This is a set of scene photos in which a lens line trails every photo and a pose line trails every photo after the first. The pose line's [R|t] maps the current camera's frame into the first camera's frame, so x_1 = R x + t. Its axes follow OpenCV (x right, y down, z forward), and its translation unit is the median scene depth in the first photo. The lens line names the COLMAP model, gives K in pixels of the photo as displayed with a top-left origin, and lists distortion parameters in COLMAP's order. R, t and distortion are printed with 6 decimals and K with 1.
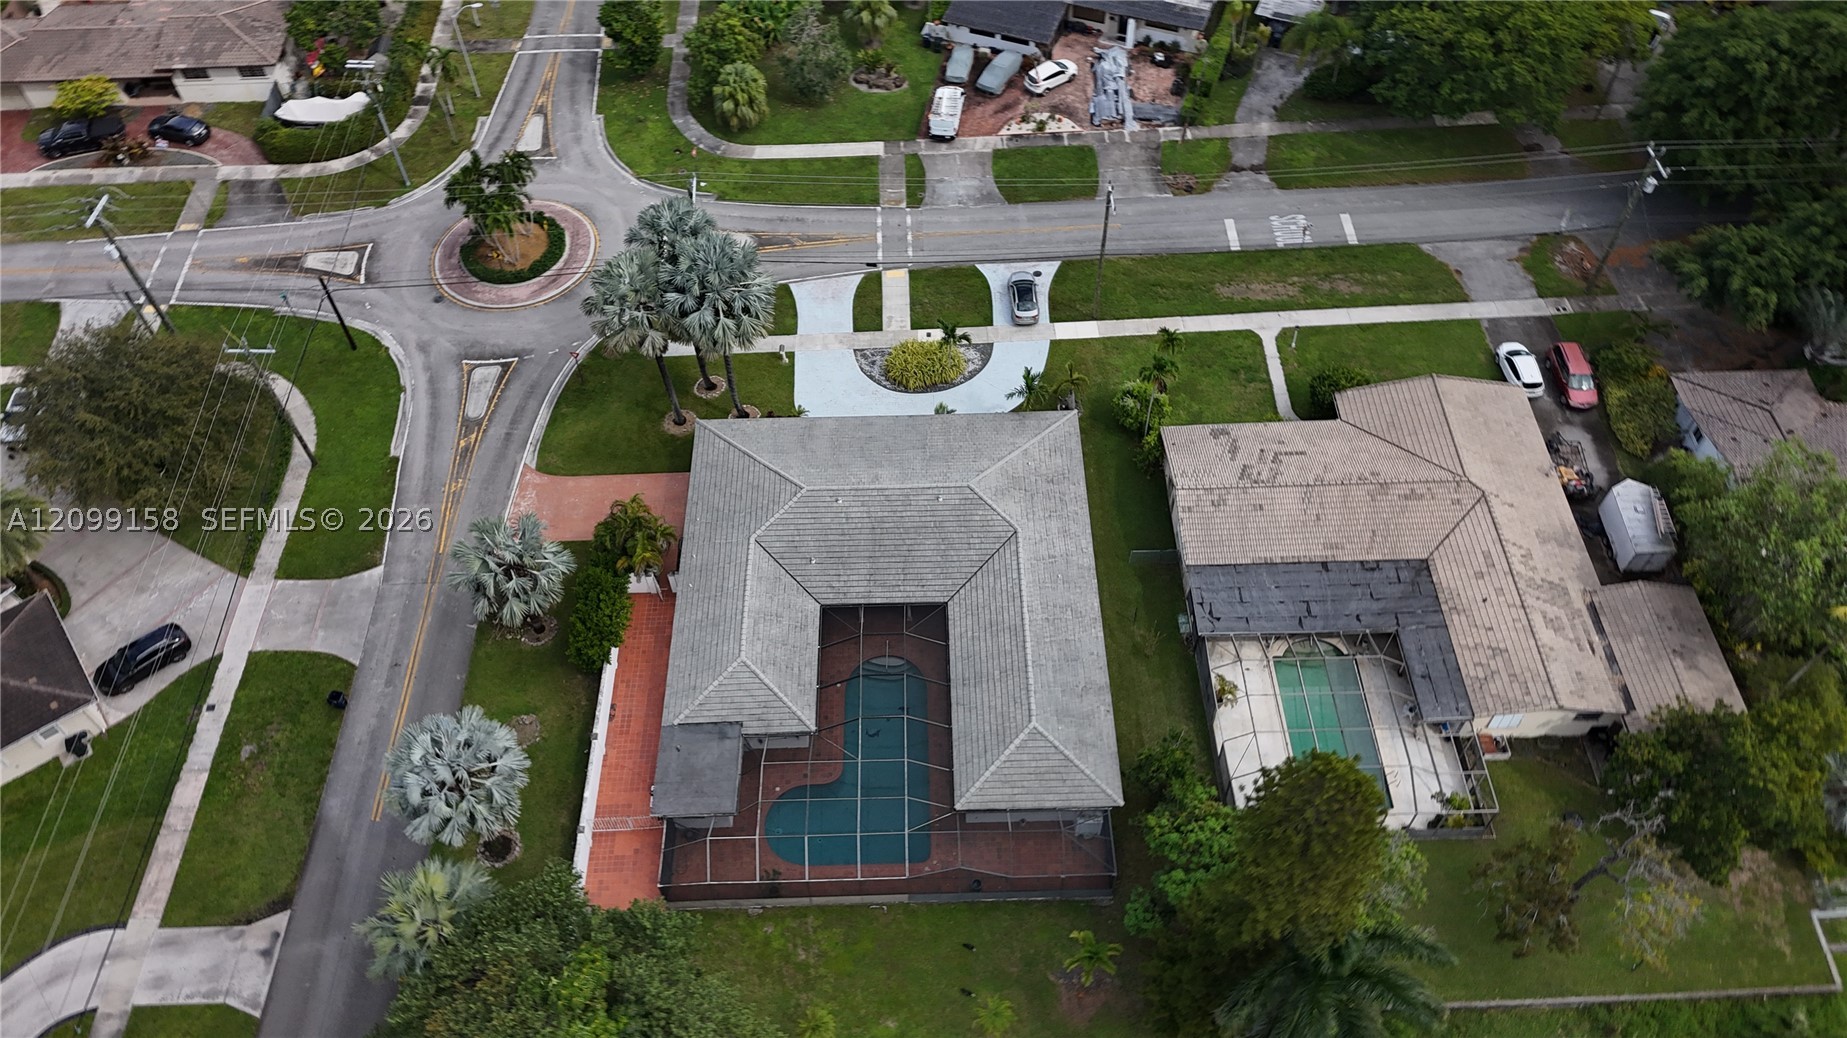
lens RADIAL K [[1367.6, 0, 927.3], [0, 1367.6, 517.6], [0, 0, 1]] dist [0.066333, -0.063995]
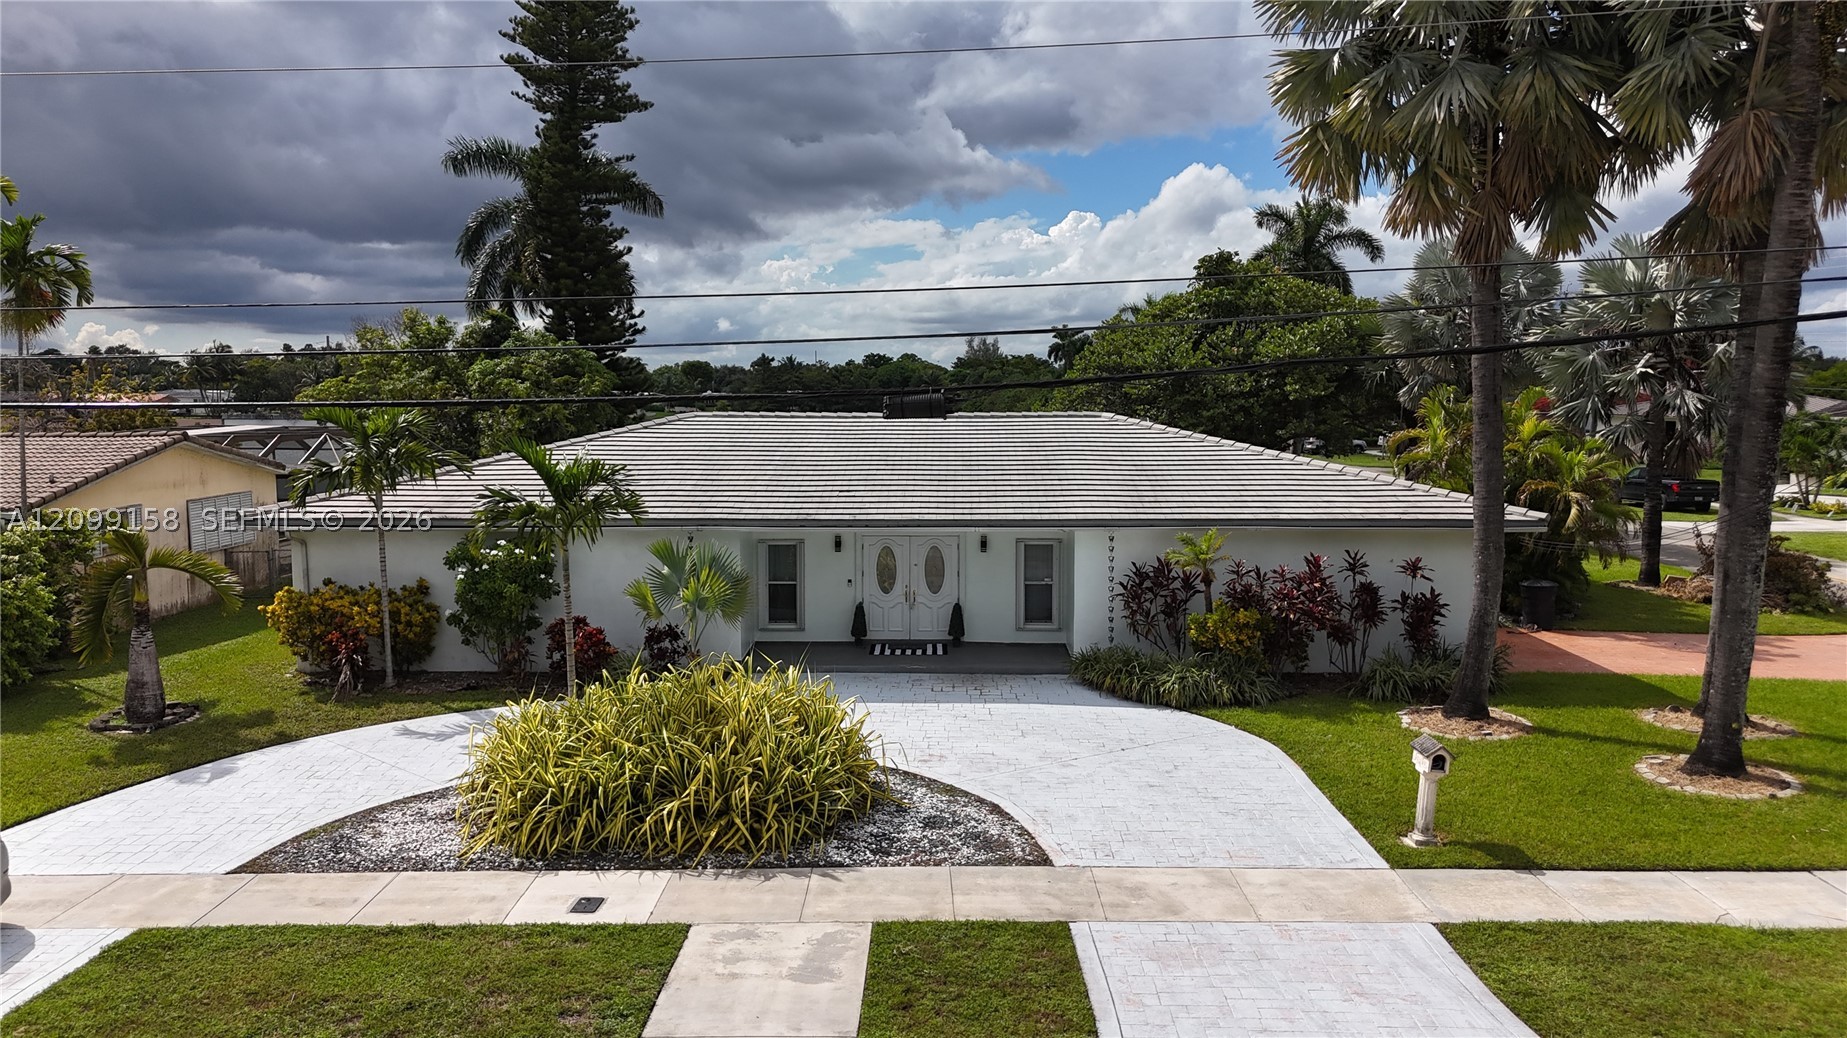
lens RADIAL K [[1367.6, 0, 927.3], [0, 1367.6, 517.6], [0, 0, 1]] dist [0.066333, -0.063995]
pose [[-0.999007, 0.015178, 0.041880, -0.048568], [0.043590, 0.526698, 0.848934, -0.312304], [-0.009173, 0.849917, -0.526837, 1.115273]]
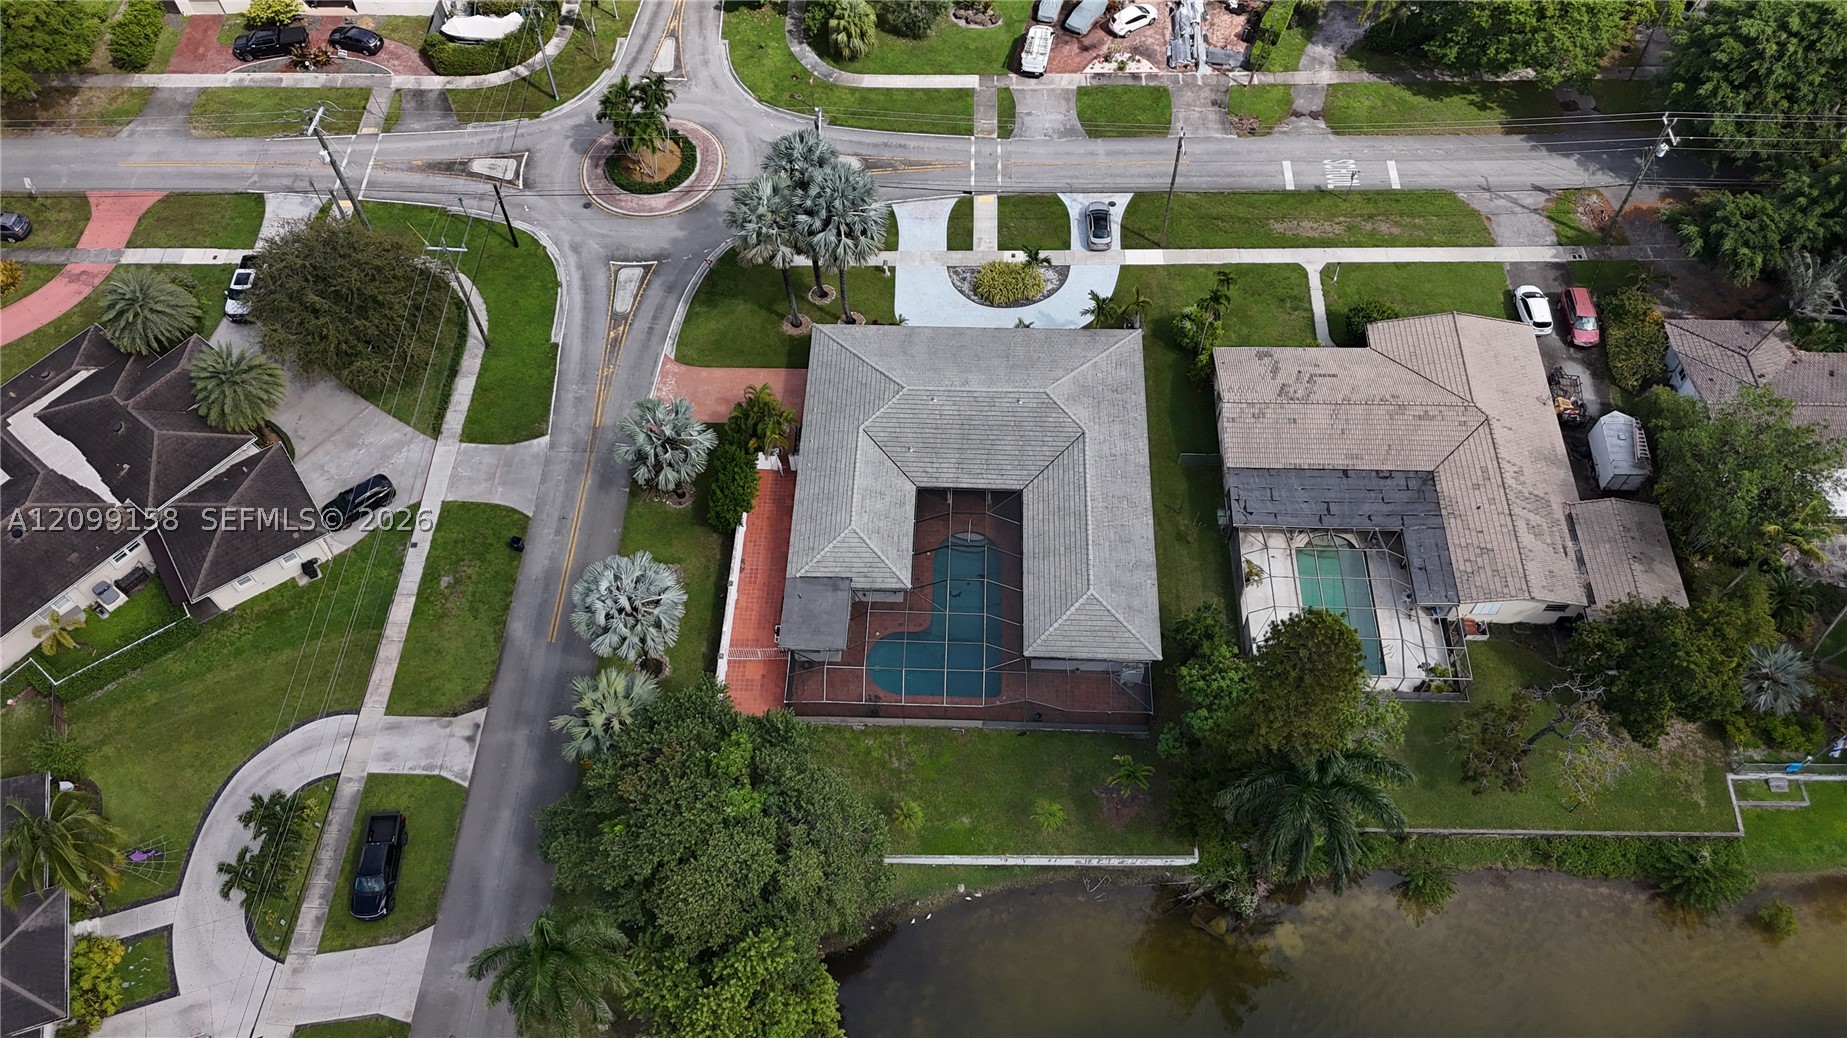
lens RADIAL K [[1367.6, 0, 927.3], [0, 1367.6, 517.6], [0, 0, 1]] dist [0.066333, -0.063995]
pose [[0.998383, 0.048827, -0.029102, -0.028589], [-0.046509, 0.996053, 0.075597, 0.000602], [0.032678, -0.074121, 0.996714, -0.167138]]
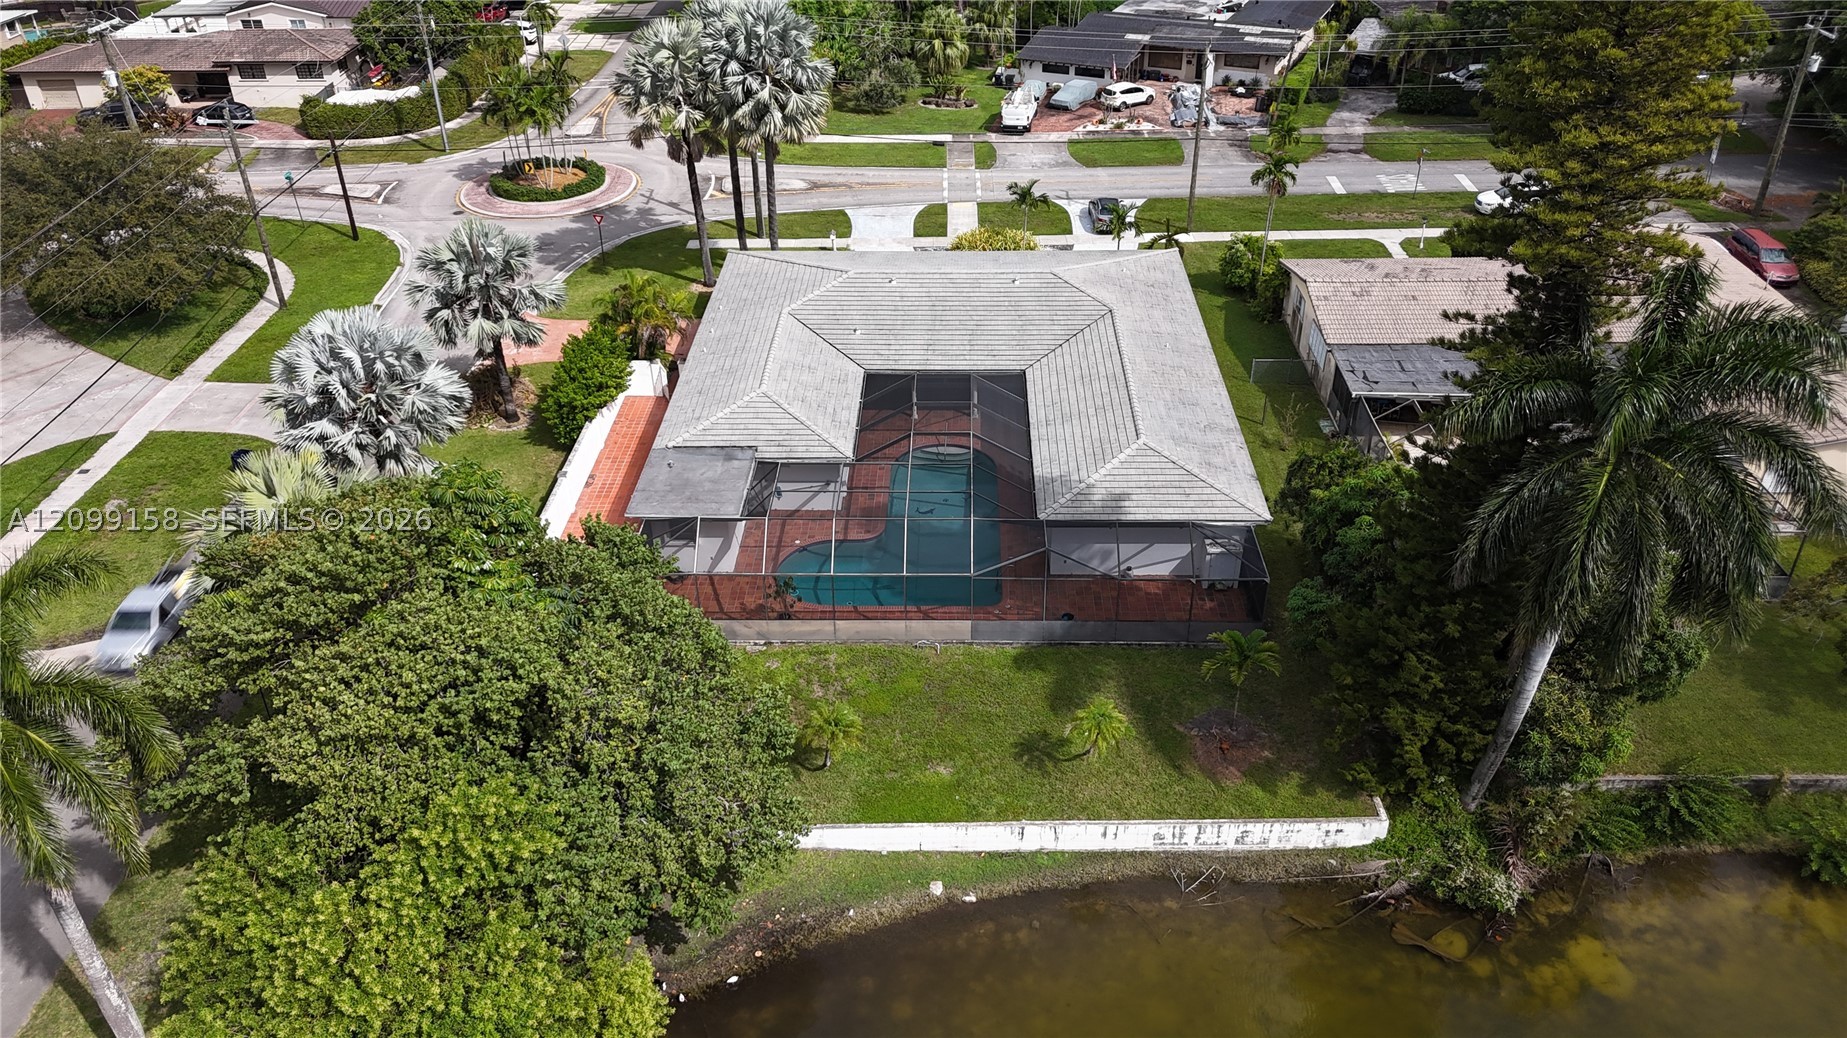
lens RADIAL K [[1367.6, 0, 927.3], [0, 1367.6, 517.6], [0, 0, 1]] dist [0.066333, -0.063995]
pose [[0.999030, 0.027214, -0.034605, -0.010652], [-0.037450, 0.938571, -0.343049, 0.361961], [0.023144, 0.344012, 0.938680, 0.246602]]
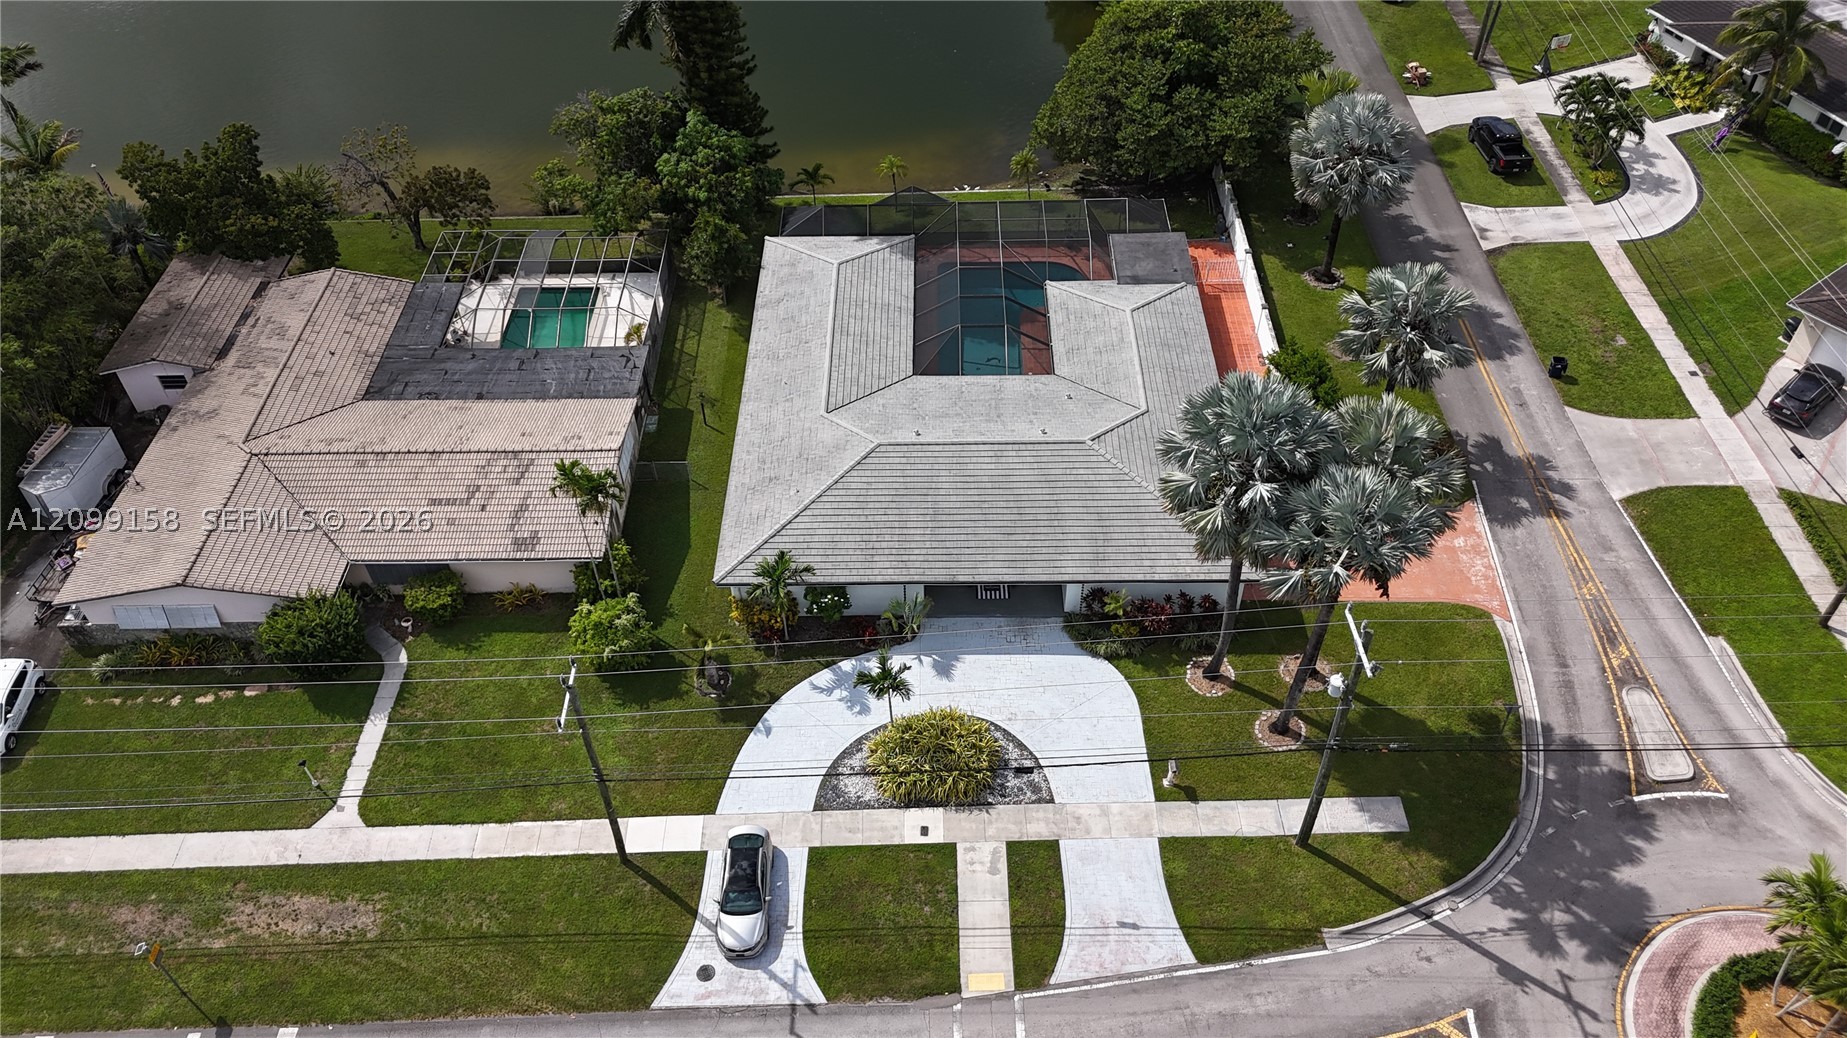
lens RADIAL K [[1367.6, 0, 927.3], [0, 1367.6, 517.6], [0, 0, 1]] dist [0.066333, -0.063995]
pose [[-0.999326, 0.006222, 0.036188, -0.023036], [0.035139, -0.123935, 0.991668, -0.730889], [0.010655, 0.992271, 0.123633, 0.852576]]
